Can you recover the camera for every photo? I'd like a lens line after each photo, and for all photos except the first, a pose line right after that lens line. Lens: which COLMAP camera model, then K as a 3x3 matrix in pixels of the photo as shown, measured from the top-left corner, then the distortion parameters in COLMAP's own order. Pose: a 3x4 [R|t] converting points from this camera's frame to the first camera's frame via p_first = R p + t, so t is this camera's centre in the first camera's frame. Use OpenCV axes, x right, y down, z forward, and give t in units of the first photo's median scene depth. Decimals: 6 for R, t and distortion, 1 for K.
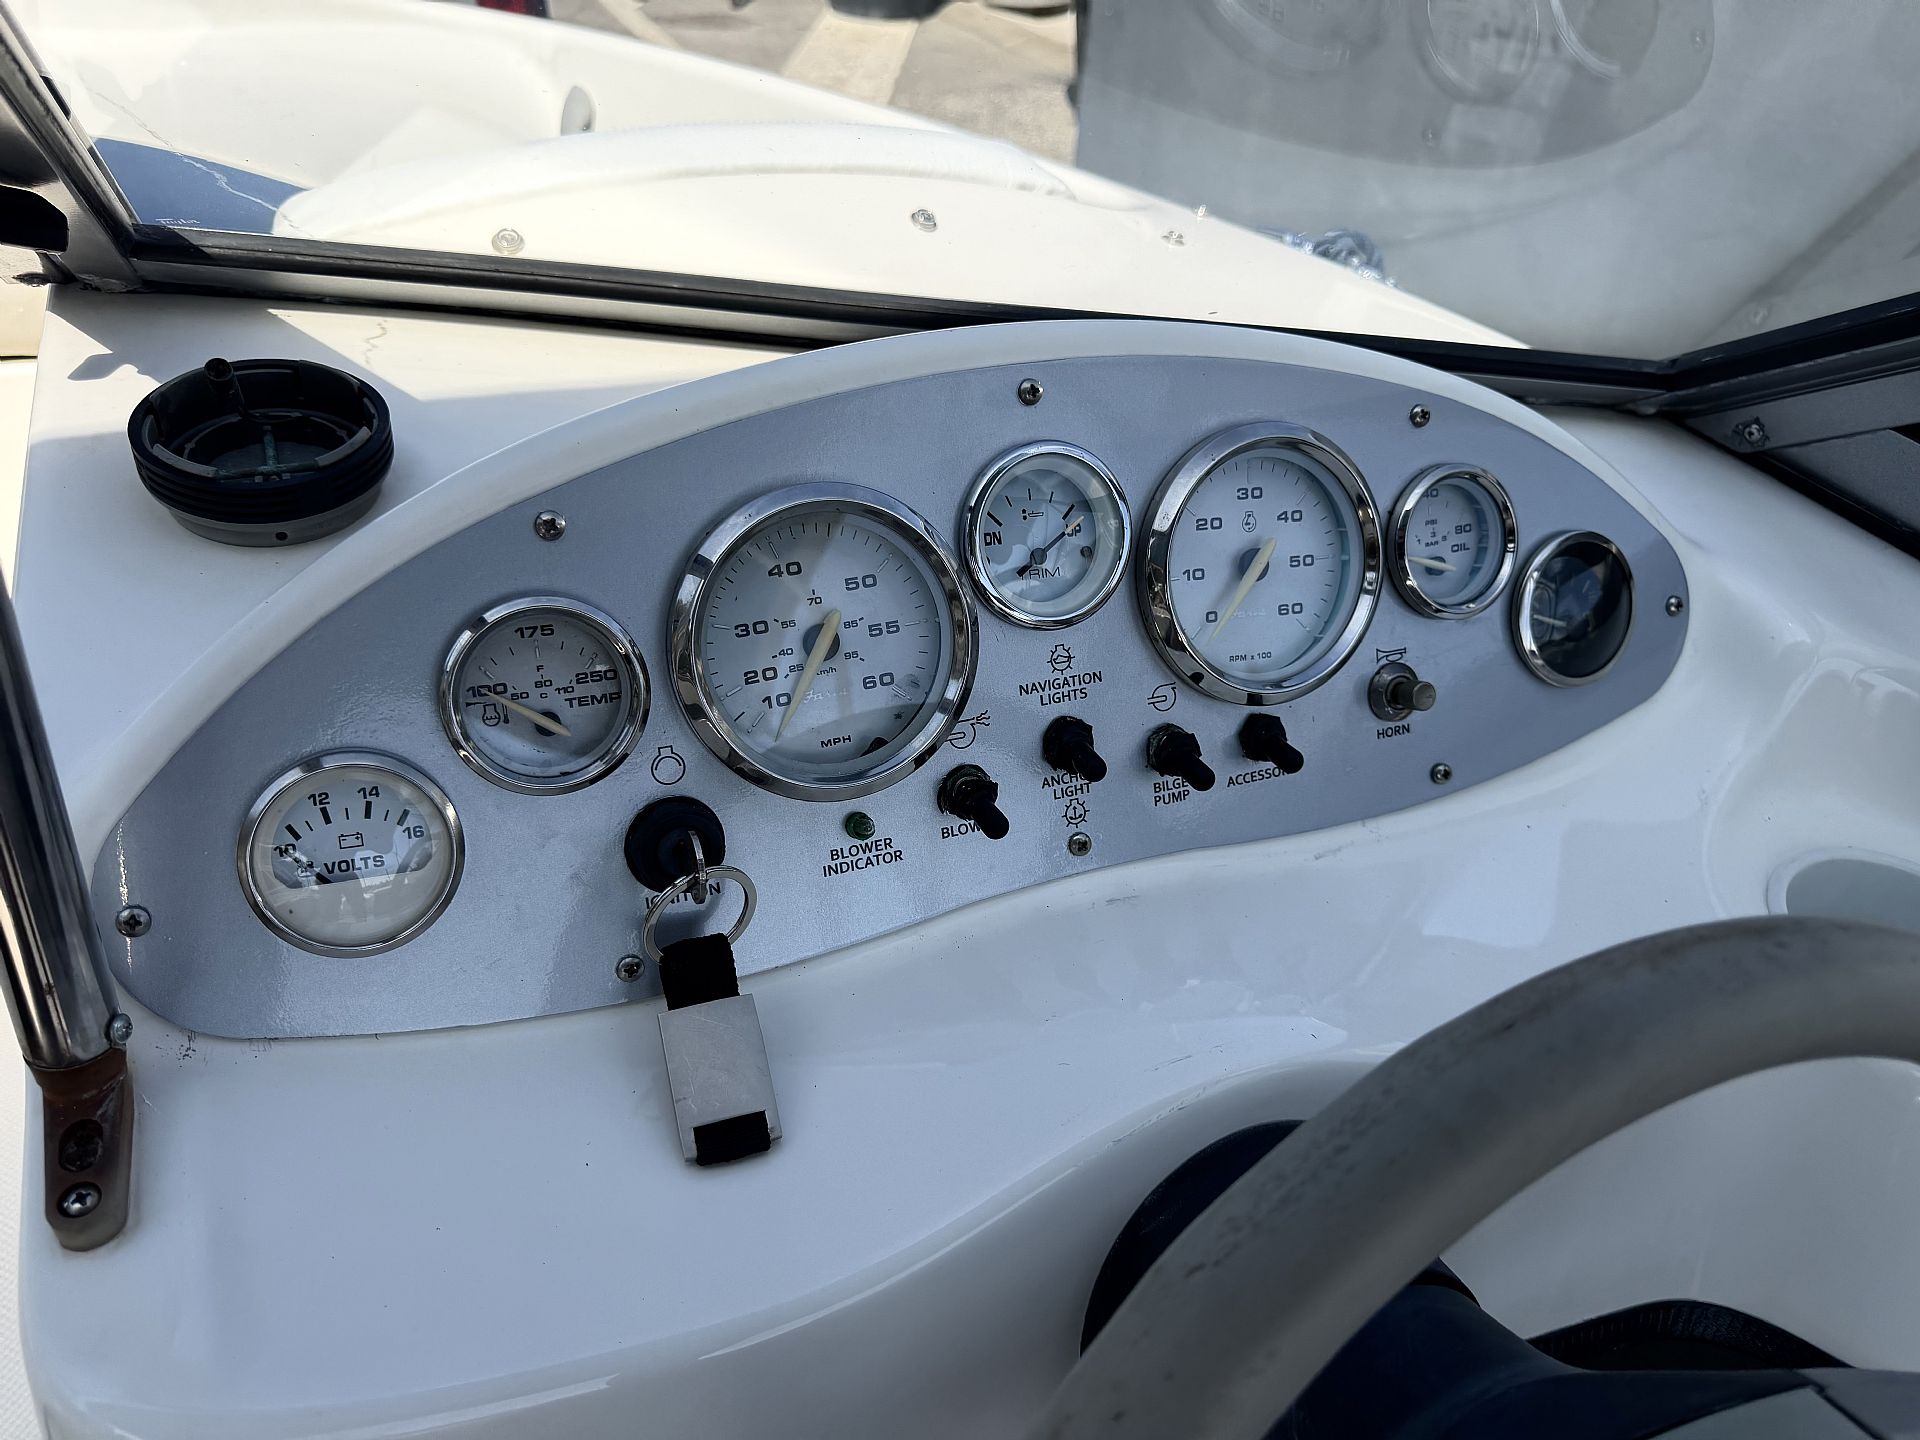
lens RADIAL K [[1339.2, 0, 968.8], [0, 1339.2, 723.4], [0, 0, 1]] dist [0.102687, -0.224335]
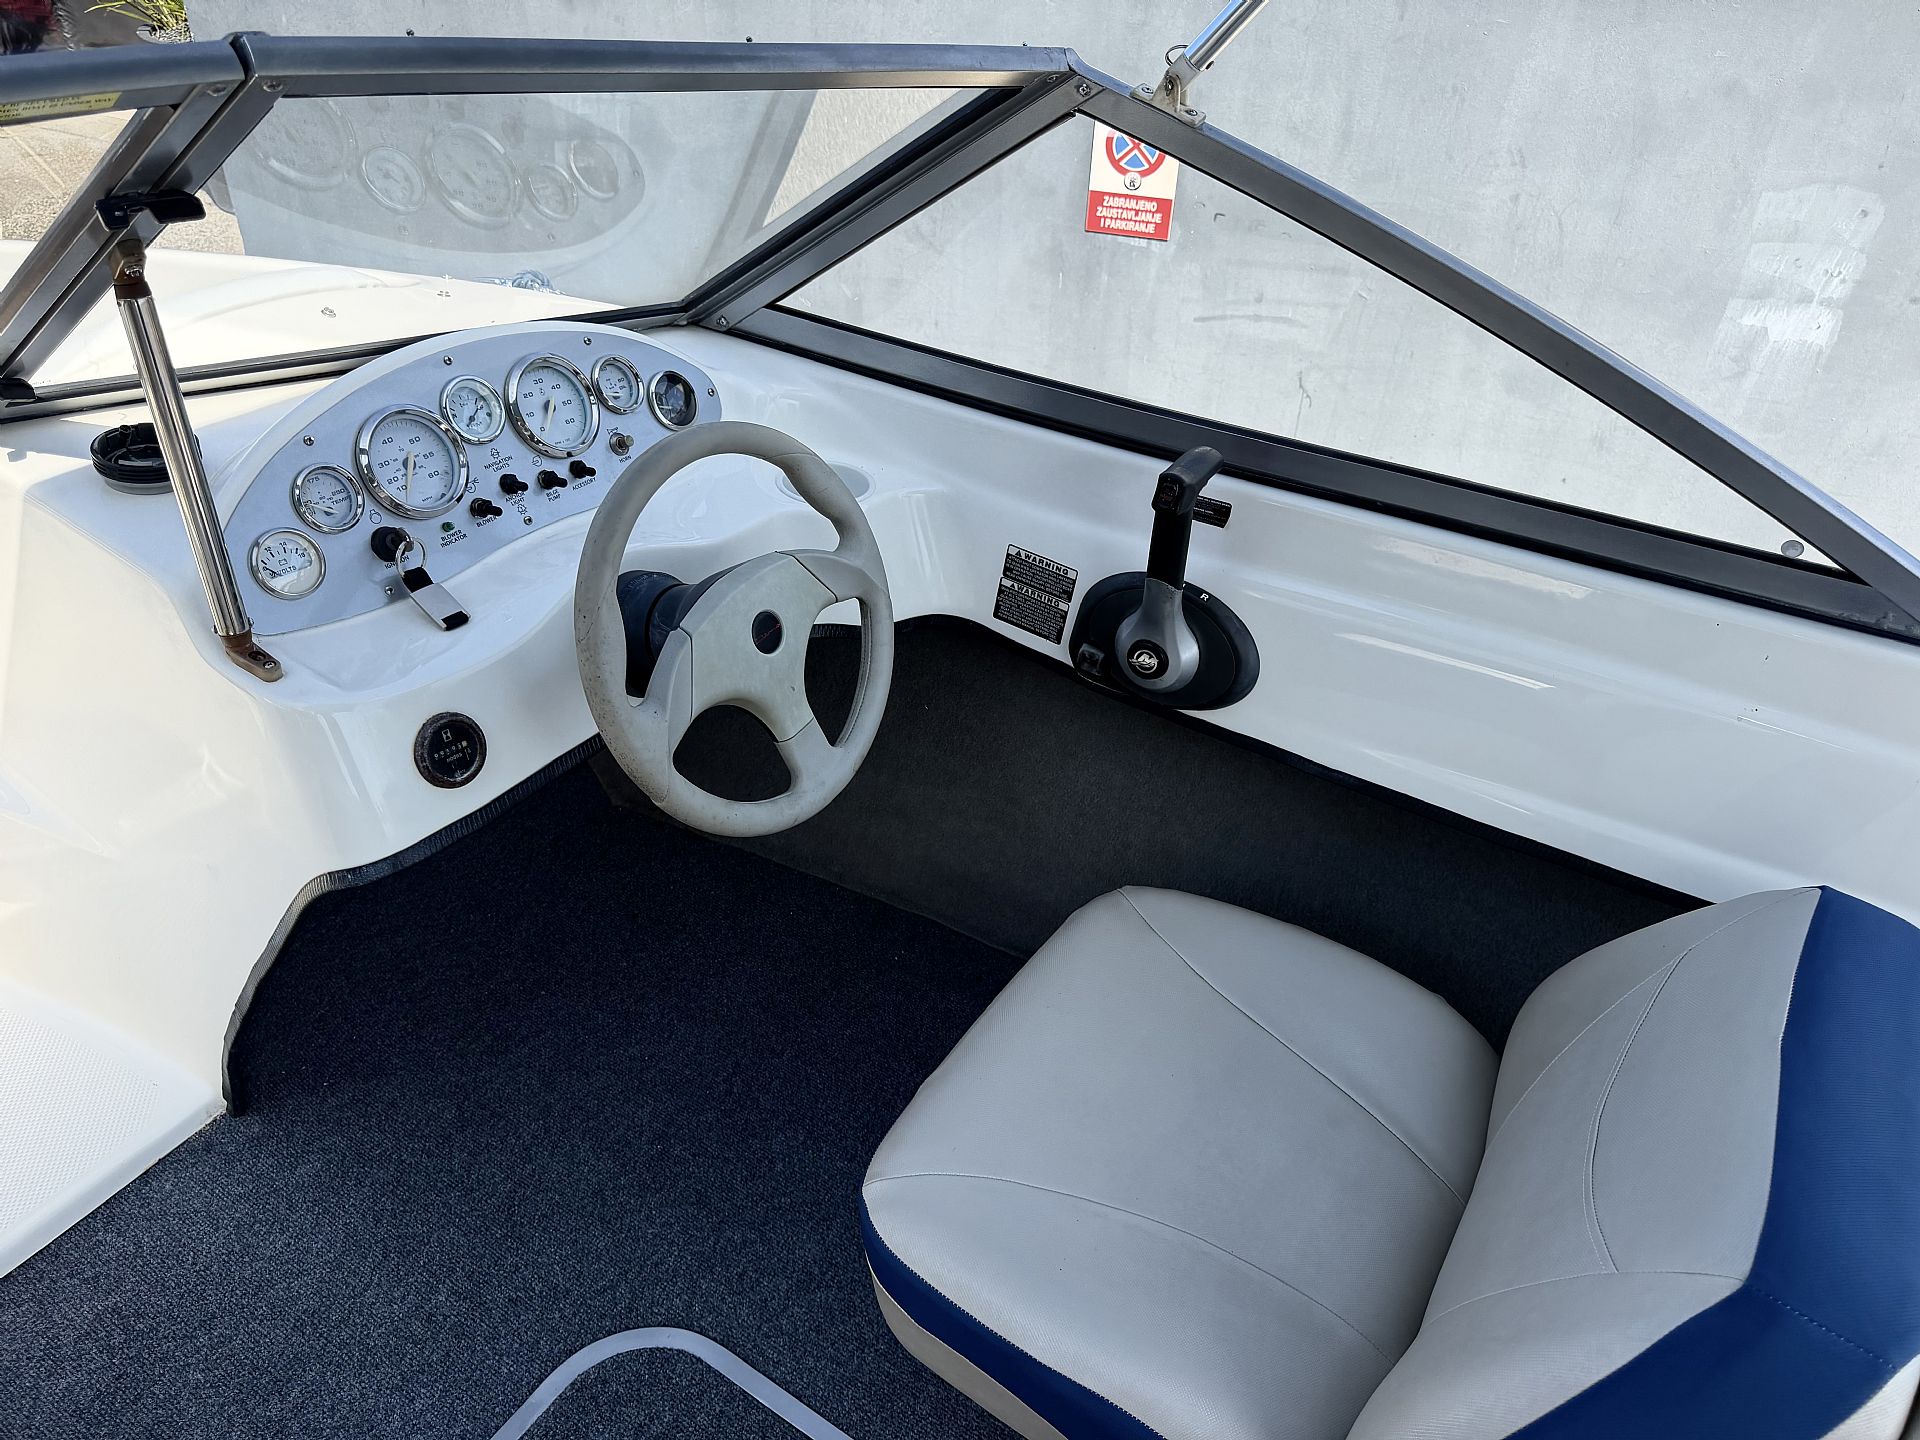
lens RADIAL K [[1339.2, 0, 968.8], [0, 1339.2, 723.4], [0, 0, 1]] dist [0.102687, -0.224335]
pose [[0.822154, -0.351854, 0.447507, -0.526637], [0.351892, 0.932050, 0.086336, 0.527209], [-0.447477, 0.086493, 0.890103, -1.704074]]
